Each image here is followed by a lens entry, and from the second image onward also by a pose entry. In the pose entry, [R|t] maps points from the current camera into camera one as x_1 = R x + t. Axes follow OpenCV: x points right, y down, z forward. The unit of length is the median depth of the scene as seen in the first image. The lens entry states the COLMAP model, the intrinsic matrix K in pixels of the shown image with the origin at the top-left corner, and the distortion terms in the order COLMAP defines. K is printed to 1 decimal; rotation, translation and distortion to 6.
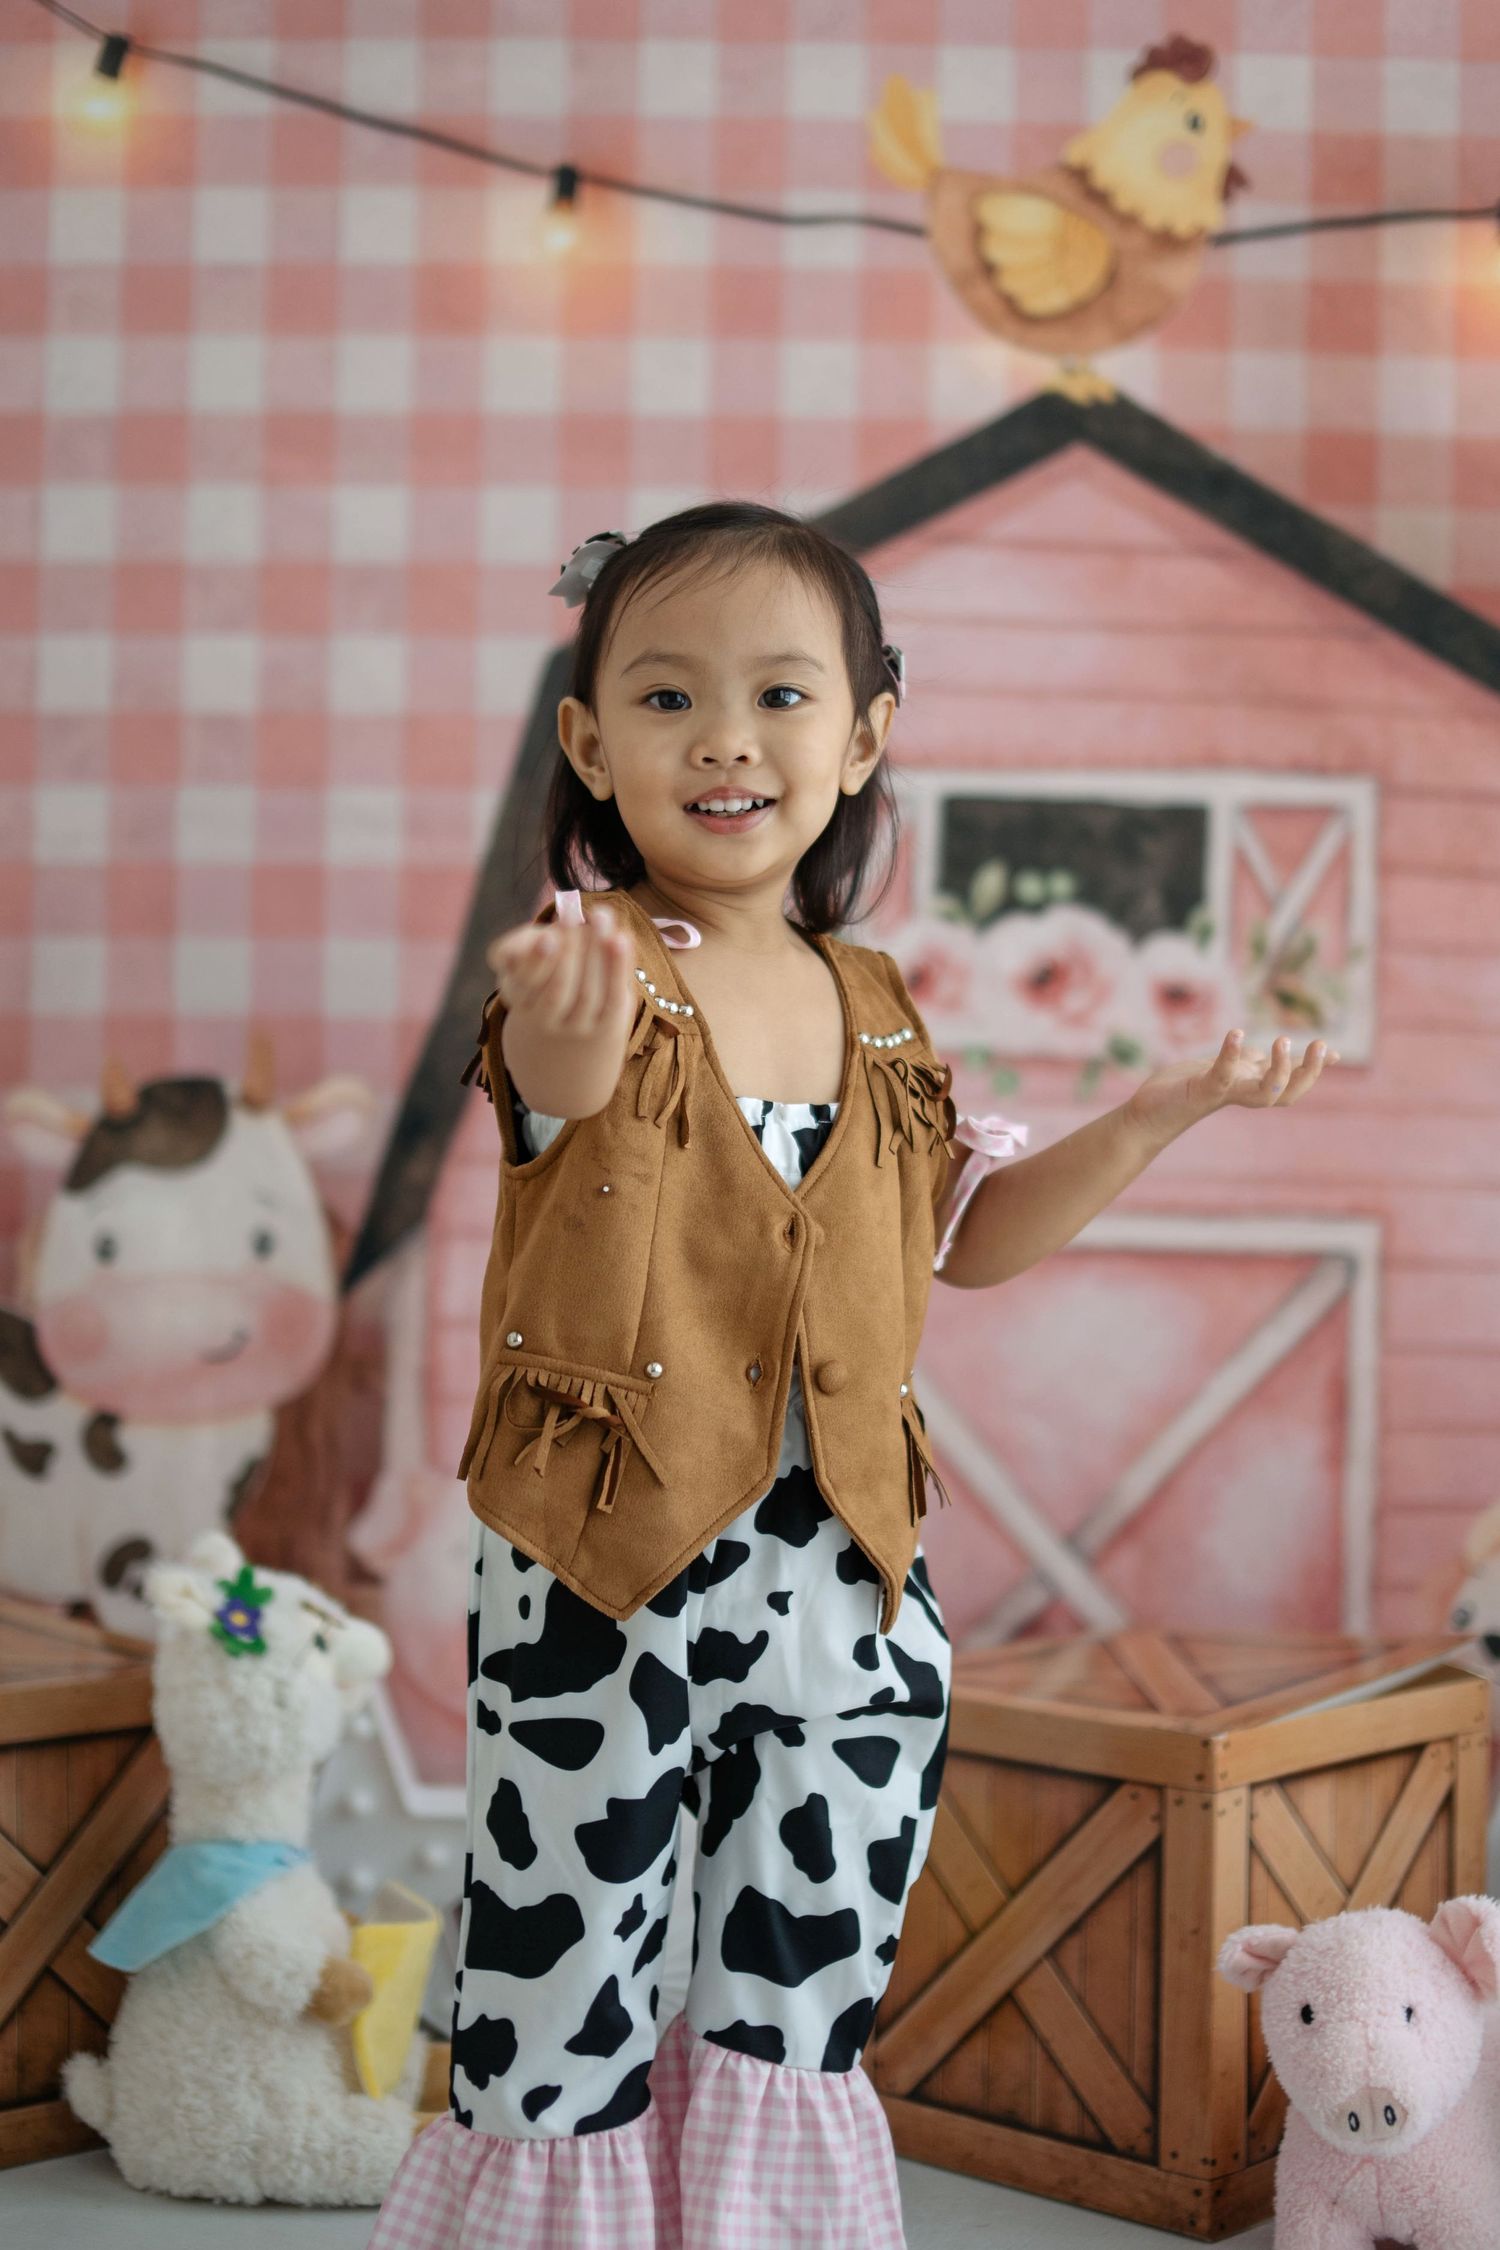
lens RADIAL K [[3991.3, 0, 705.5], [0, 3991.3, 967.1], [0, 0, 1]] dist [-0.106703, 0.000000]
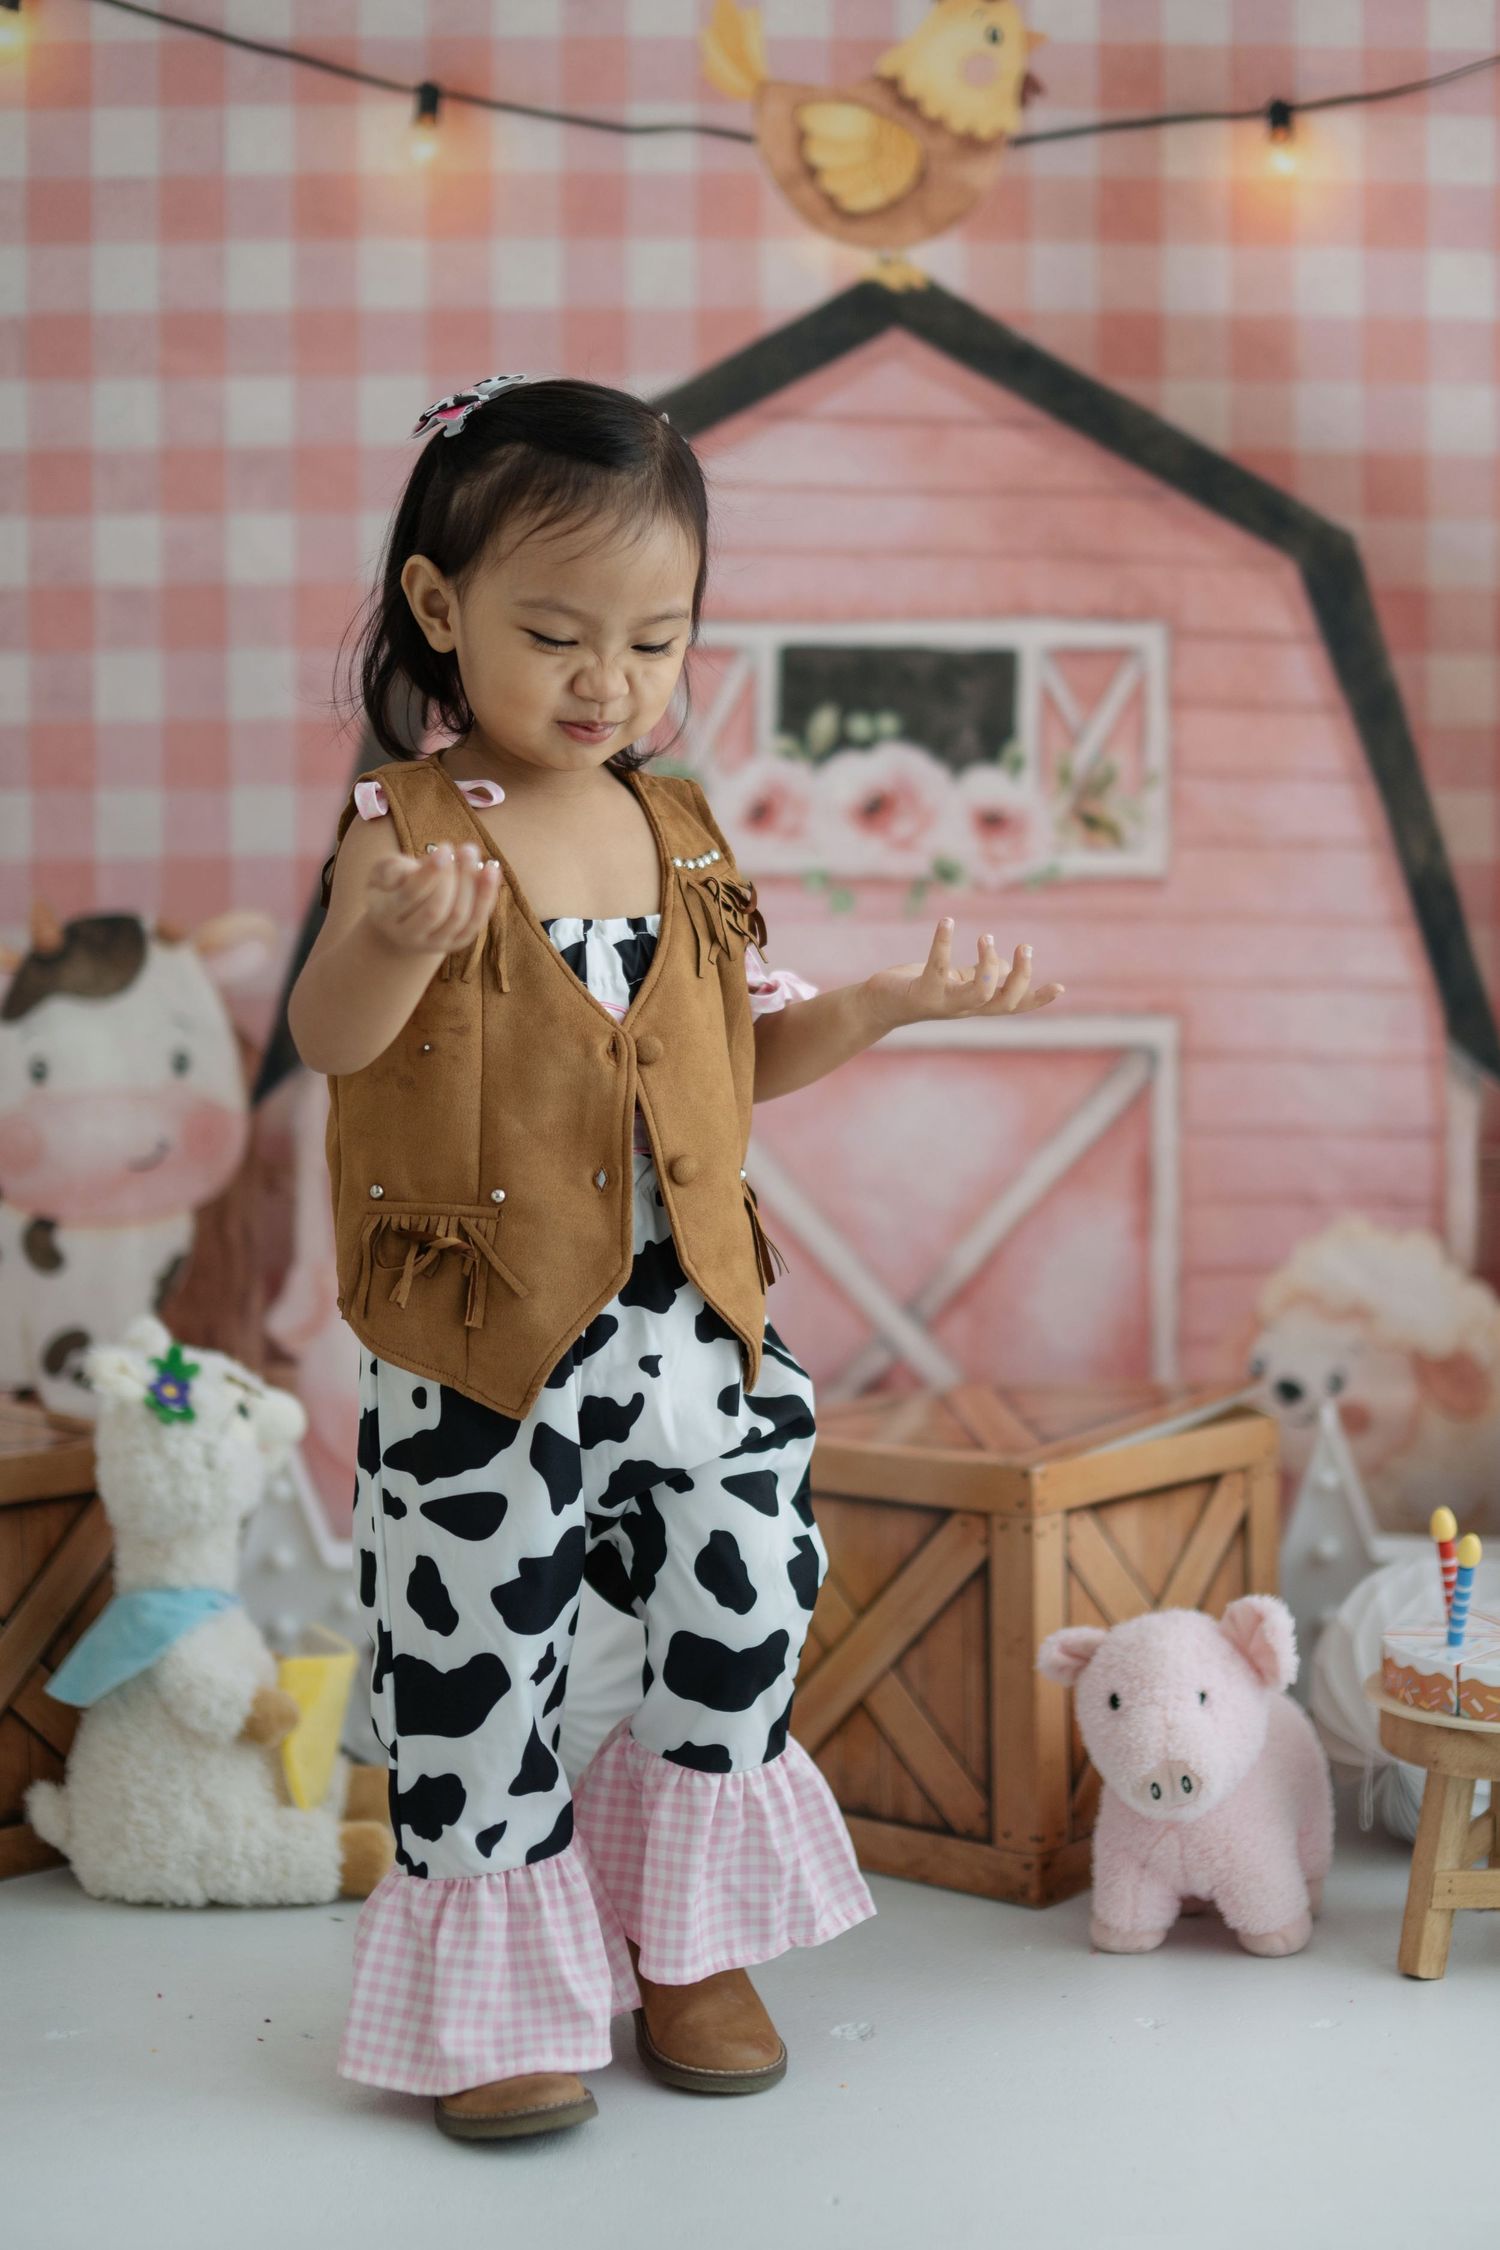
lens RADIAL K [[3790.6, 0, 776.6], [0, 3790.6, 983.7], [0, 0, 1]] dist [-0.105977, 0.000000]
pose [[0.998481, -0.025245, 0.048963, 0.004162], [0.023012, 0.998693, 0.045647, 0.002955], [-0.050052, -0.044451, 0.997757, -0.062045]]
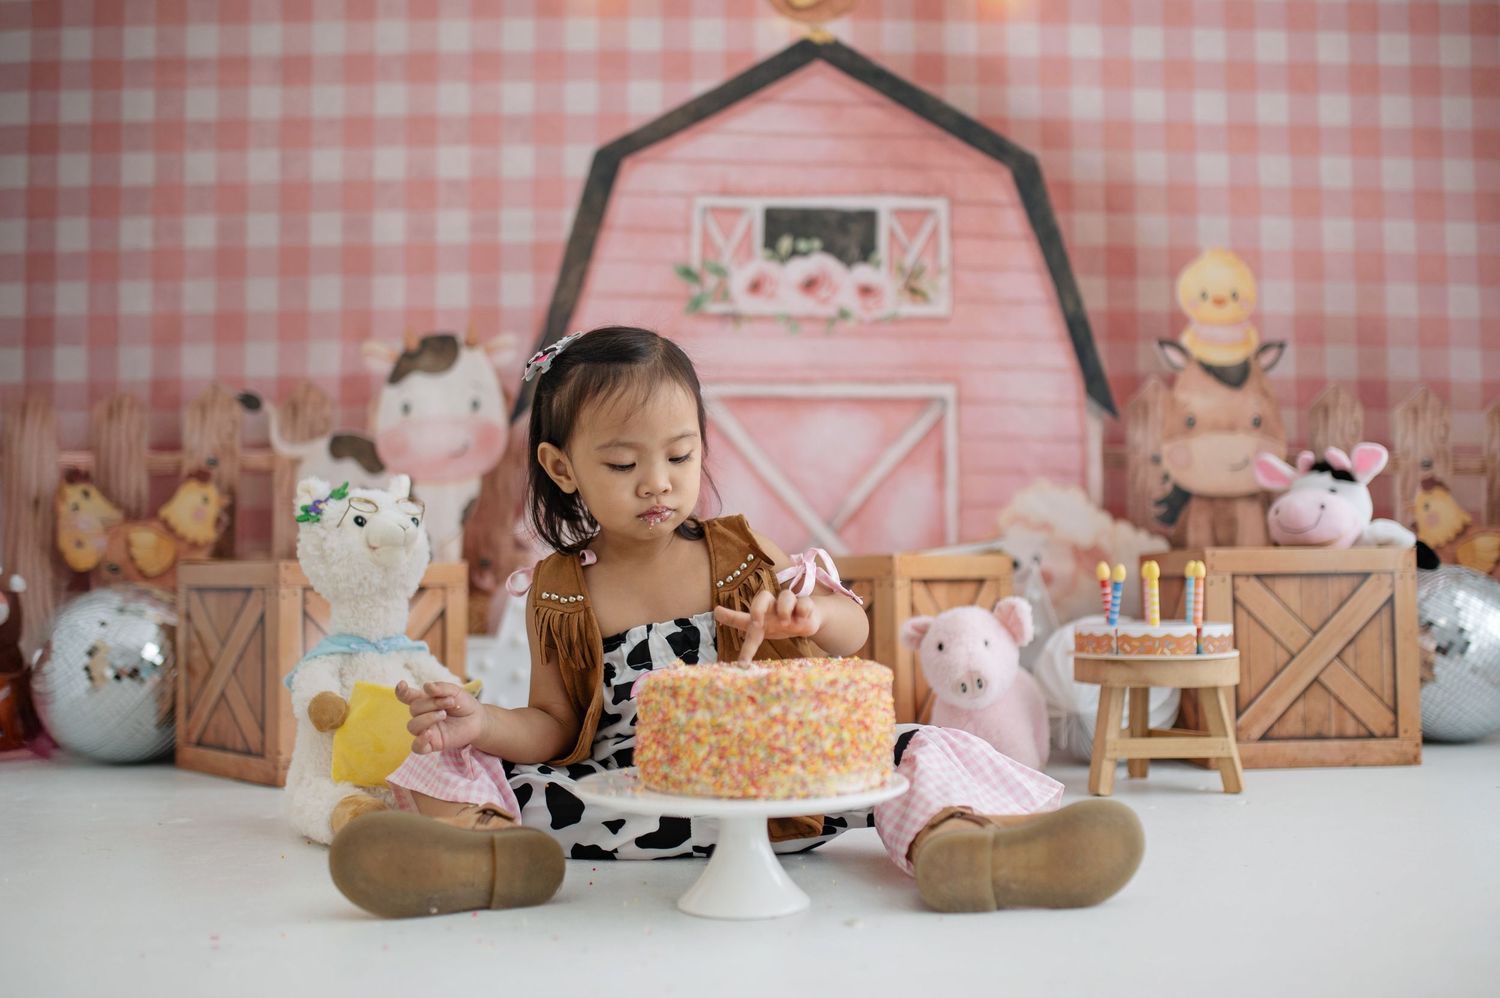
lens RADIAL K [[1600.7, 0, 758.2], [0, 1600.7, 460.7], [0, 0, 1]] dist [-0.028245, 0.000000]
pose [[0.998229, -0.022136, 0.055222, 0.000577], [0.024967, 0.998381, -0.051117, 0.153812], [-0.054001, 0.052405, 0.997165, 0.070008]]
